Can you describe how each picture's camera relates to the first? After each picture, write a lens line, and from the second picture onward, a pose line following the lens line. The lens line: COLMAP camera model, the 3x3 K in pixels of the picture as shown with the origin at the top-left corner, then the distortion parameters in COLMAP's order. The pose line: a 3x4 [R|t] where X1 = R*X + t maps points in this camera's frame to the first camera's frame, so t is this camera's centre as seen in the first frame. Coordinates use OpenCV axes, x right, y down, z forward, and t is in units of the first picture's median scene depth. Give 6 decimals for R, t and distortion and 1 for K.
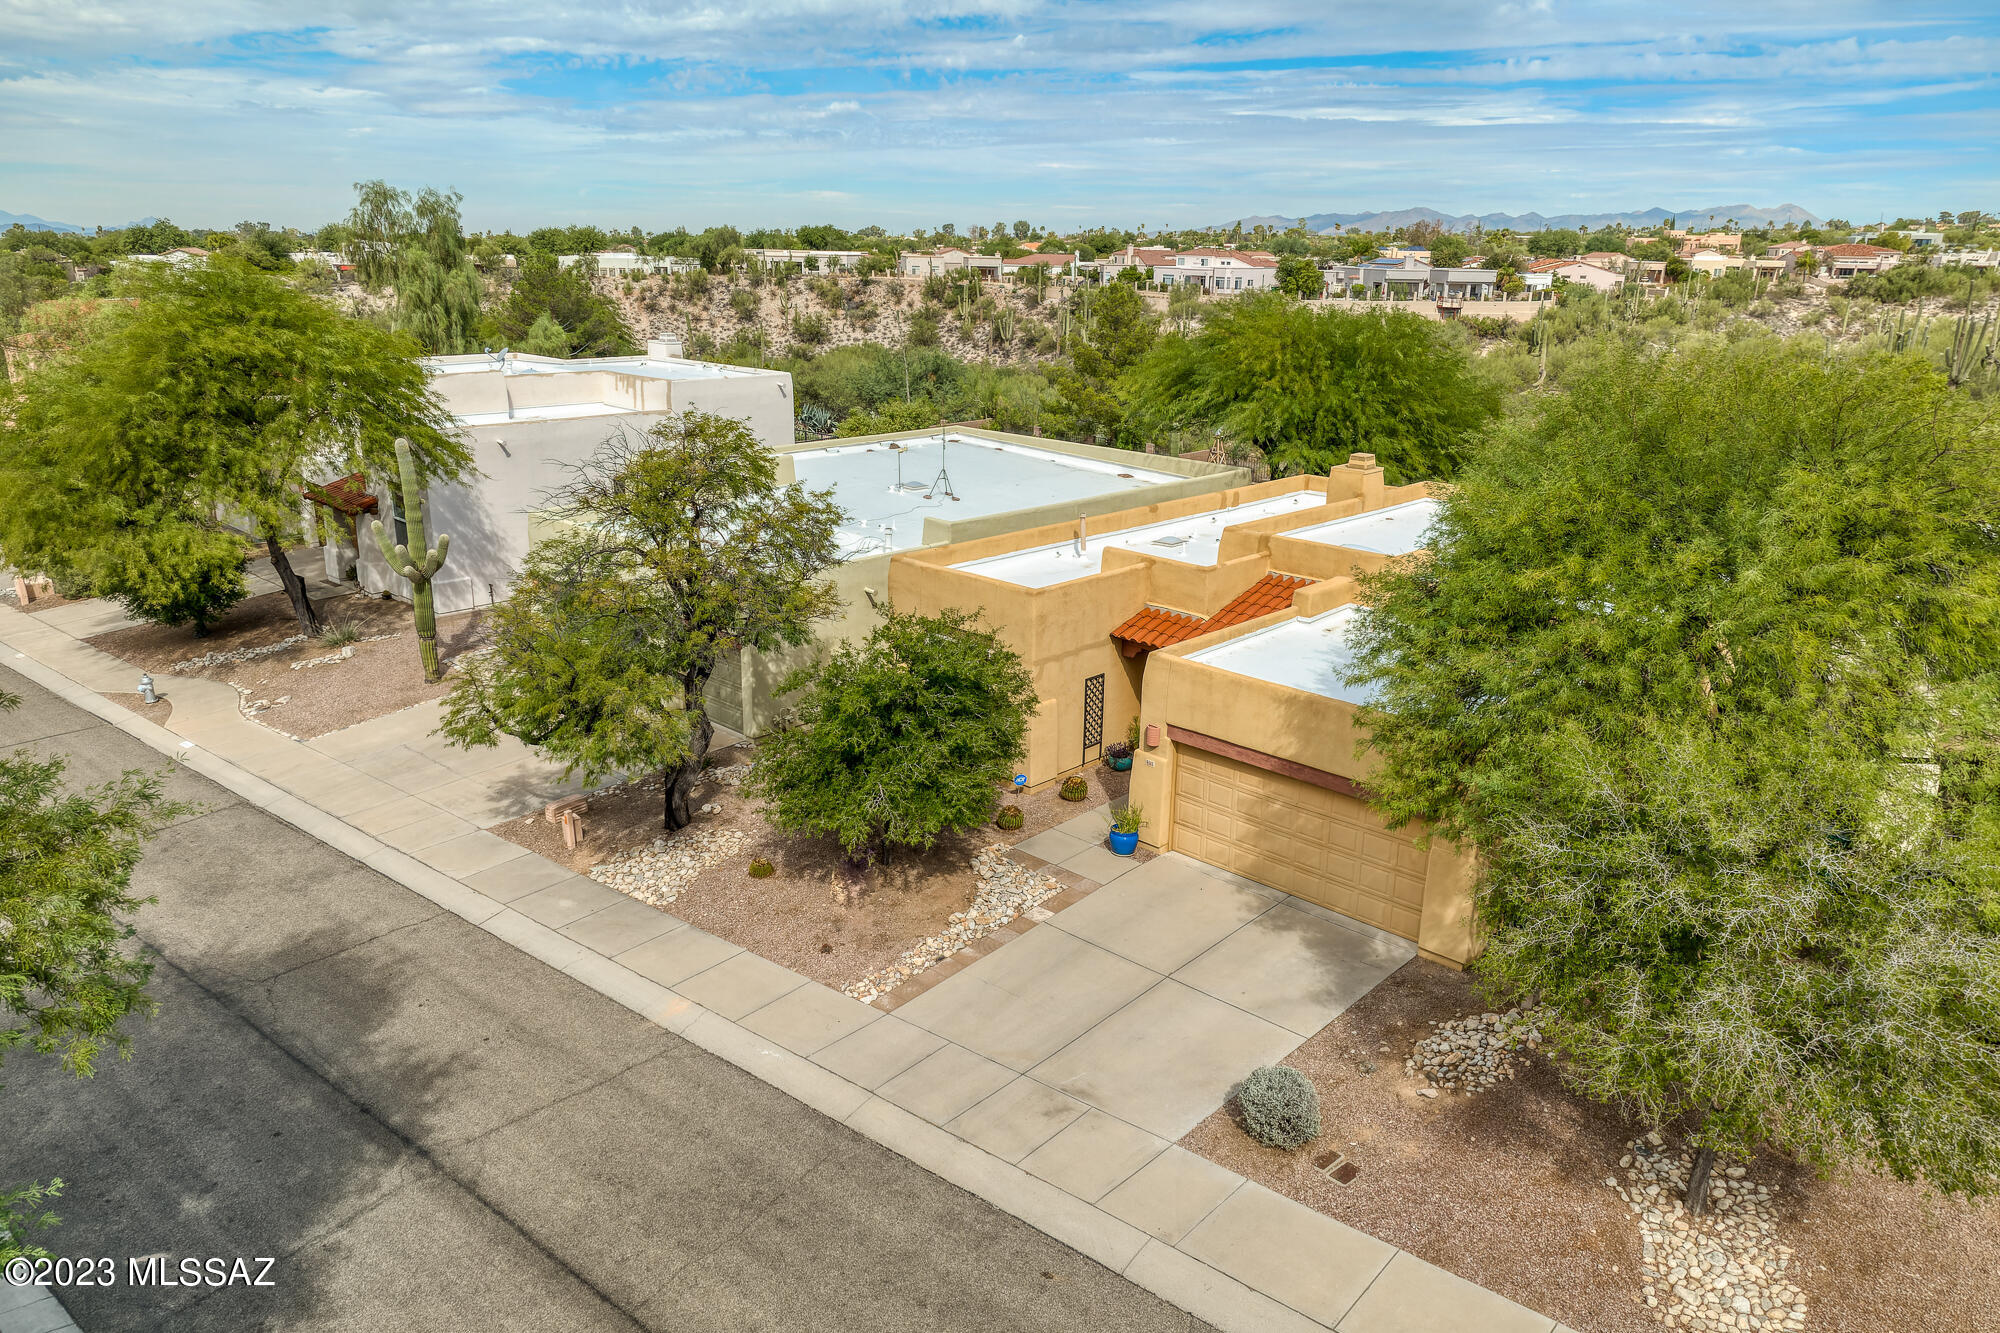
lens RADIAL K [[1383.3, 0, 1000.0], [0, 1383.3, 666.5], [0, 0, 1]] dist [0.008369, 0.003890]
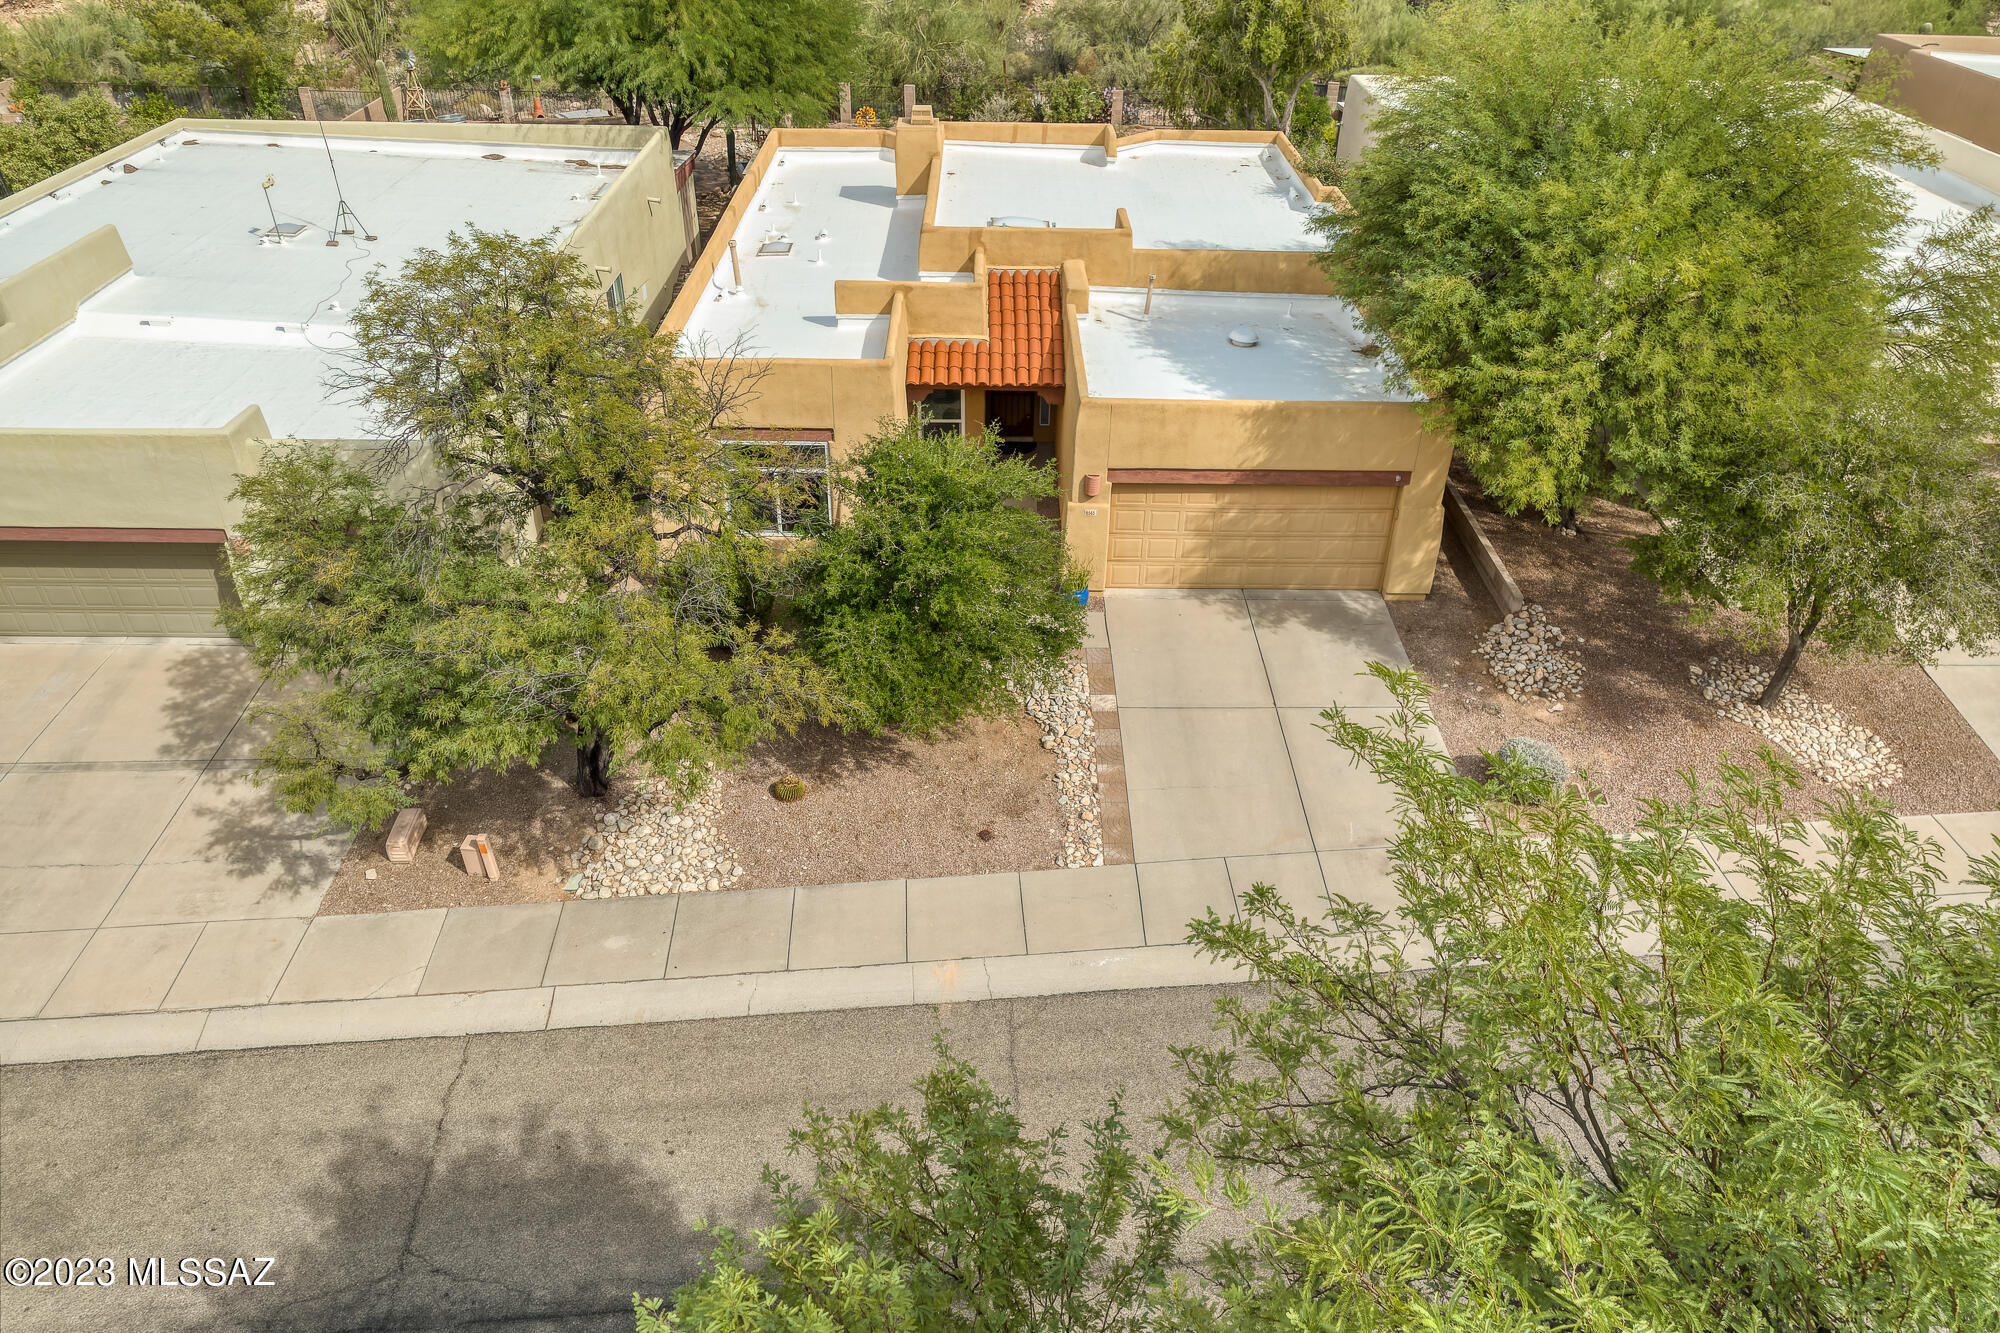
lens RADIAL K [[1383.3, 0, 1000.0], [0, 1383.3, 666.5], [0, 0, 1]] dist [0.008369, 0.003890]
pose [[0.713042, -0.391671, 0.581520, -0.565425], [0.201752, 0.908955, 0.364825, -0.206592], [-0.671466, -0.142813, 0.727143, 0.345845]]
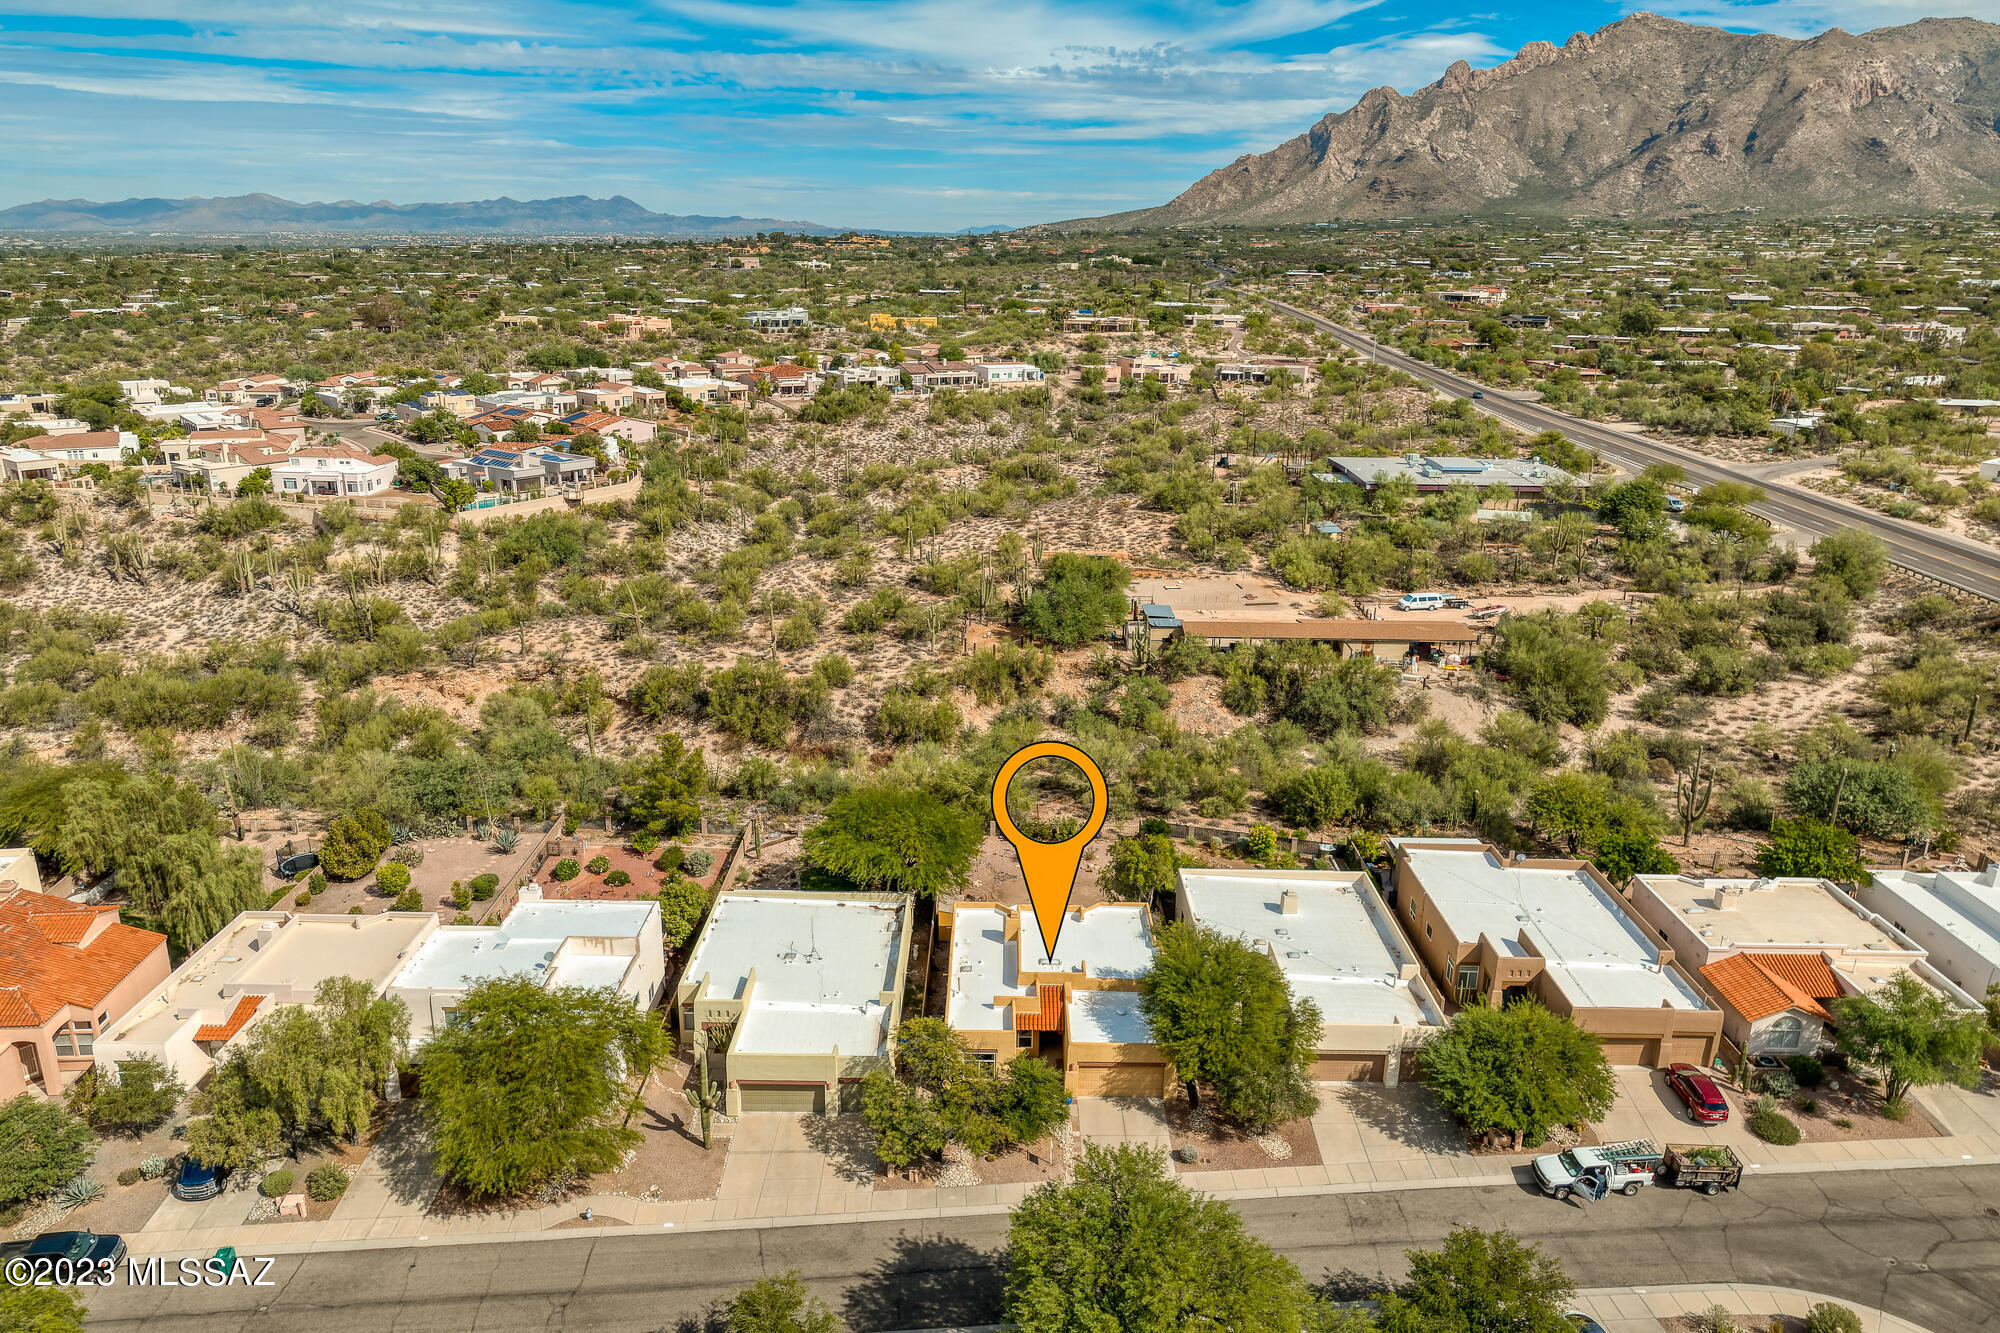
lens RADIAL K [[1383.3, 0, 1000.0], [0, 1383.3, 666.5], [0, 0, 1]] dist [0.008369, 0.003890]
pose [[0.718320, -0.209754, 0.663340, -2.091311], [0.199758, 0.975503, 0.092149, -1.273064], [-0.666419, 0.066315, 0.742623, -1.457624]]
